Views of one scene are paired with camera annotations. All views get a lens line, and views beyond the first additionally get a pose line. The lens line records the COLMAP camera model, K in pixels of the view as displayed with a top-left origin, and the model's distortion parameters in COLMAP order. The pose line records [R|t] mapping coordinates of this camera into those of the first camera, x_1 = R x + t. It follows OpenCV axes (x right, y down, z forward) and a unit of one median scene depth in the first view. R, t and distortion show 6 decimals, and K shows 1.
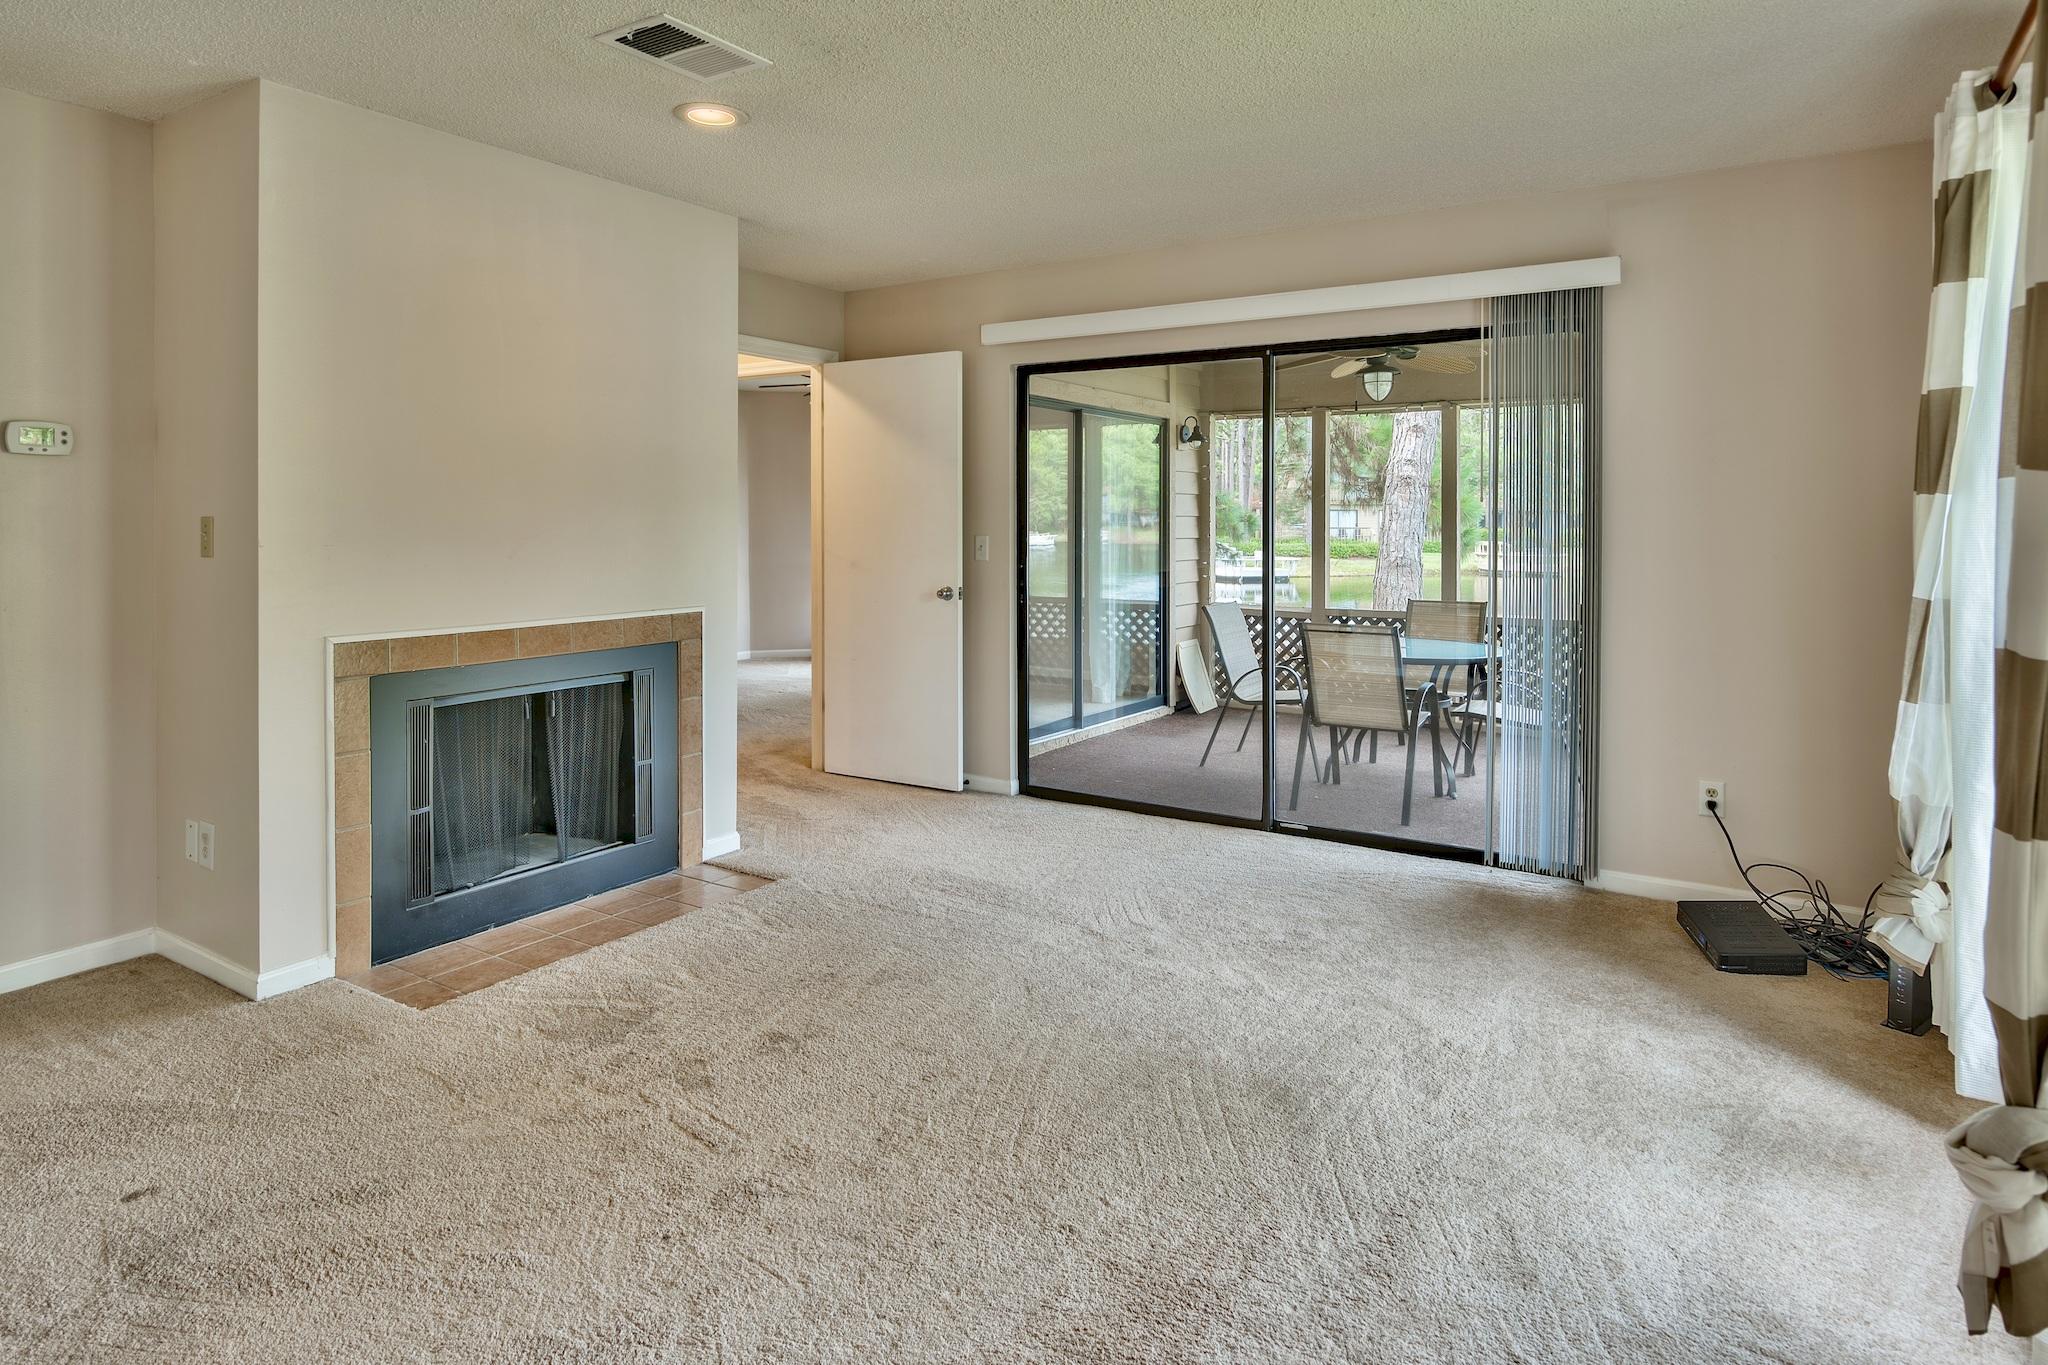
lens RADIAL K [[1191.6, 0, 984.8], [0, 1191.6, 524.2], [0, 0, 1]] dist [0.000372, -0.000889]
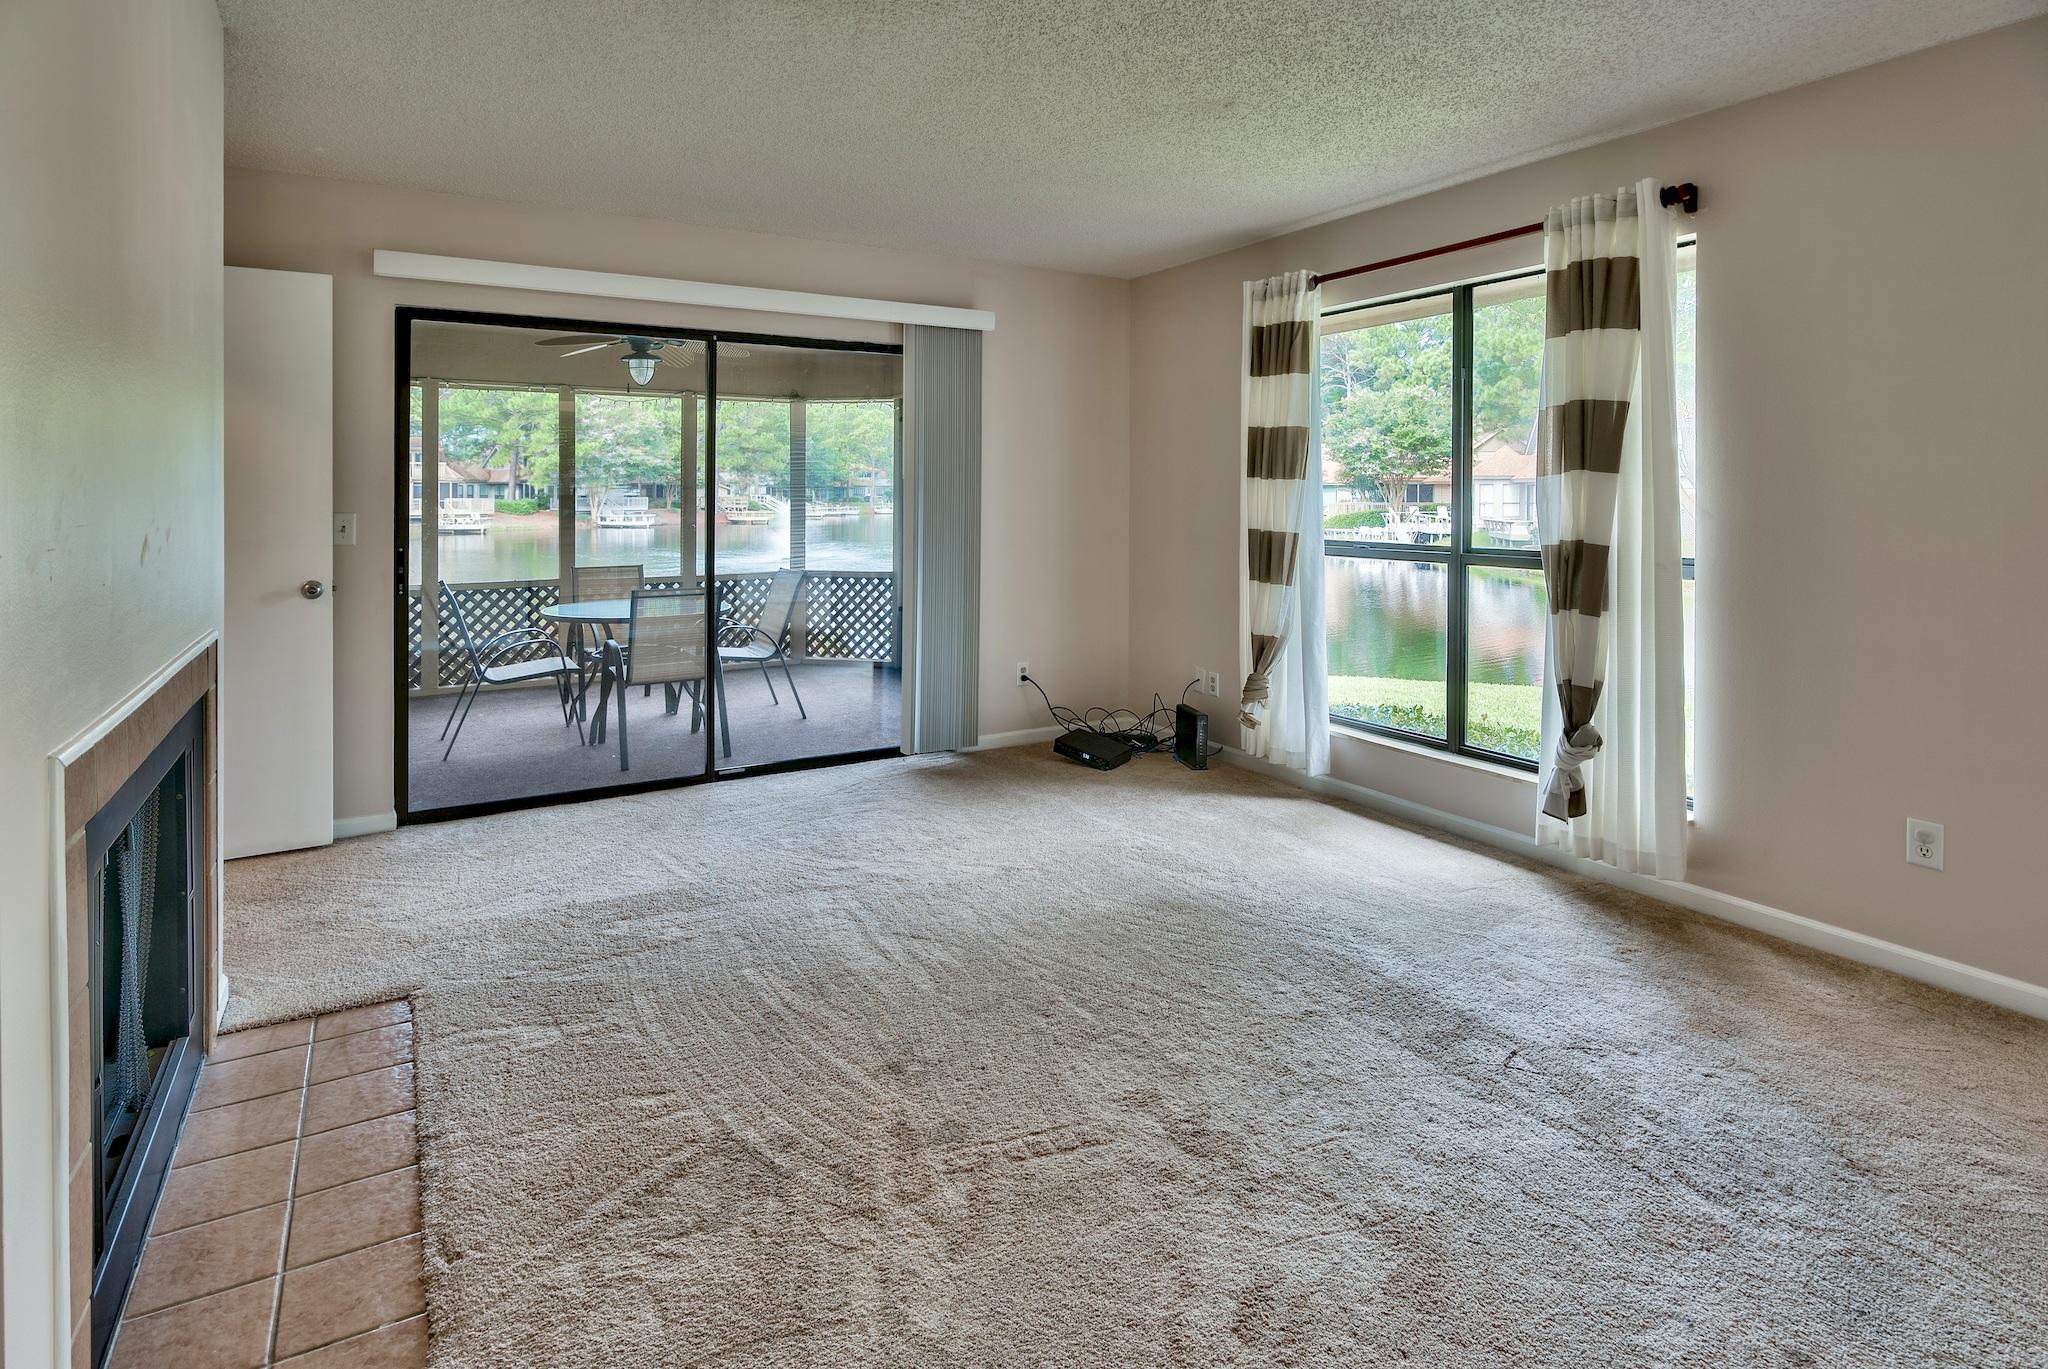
lens RADIAL K [[1062.9, 0, 1016.2], [0, 1062.9, 489.0], [0, 0, 1]] dist [-0.004194, 0.000451]
pose [[0.428911, 0.002427, 0.903344, -0.454064], [0.005095, 0.999974, -0.005106, -0.000535], [-0.903332, 0.006793, 0.428887, 0.302260]]
